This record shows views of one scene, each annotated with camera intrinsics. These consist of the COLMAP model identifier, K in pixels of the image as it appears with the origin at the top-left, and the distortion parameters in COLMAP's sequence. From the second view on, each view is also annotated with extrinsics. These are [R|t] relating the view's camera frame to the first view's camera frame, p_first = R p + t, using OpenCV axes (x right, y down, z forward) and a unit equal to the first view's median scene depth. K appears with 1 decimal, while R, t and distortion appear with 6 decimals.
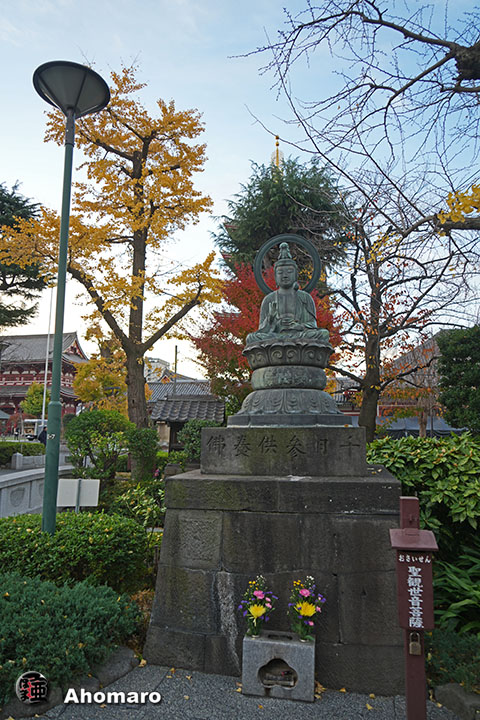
lens RADIAL K [[453.3, 0, 240.0], [0, 453.3, 360.0], [0, 0, 1]] dist [-0.003365, -0.000924]
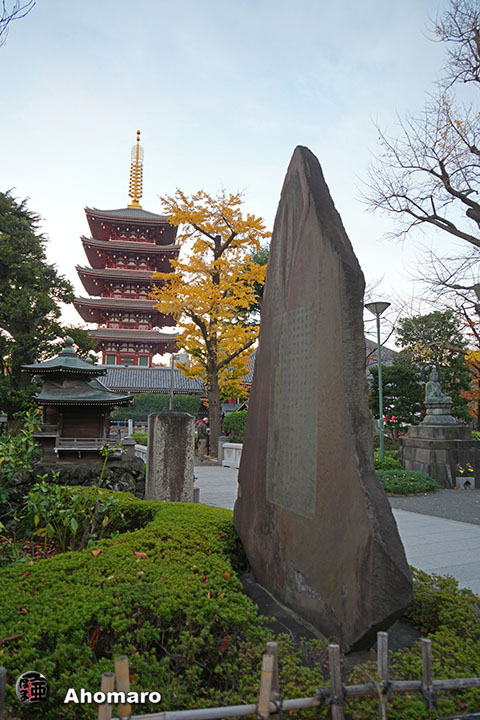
lens RADIAL K [[453.3, 0, 240.0], [0, 453.3, 360.0], [0, 0, 1]] dist [-0.003365, -0.000924]
pose [[0.912608, 0.056105, 0.404967, -3.115258], [-0.068483, 0.997522, 0.016129, -0.344082], [-0.403059, -0.042453, 0.914189, -1.692742]]
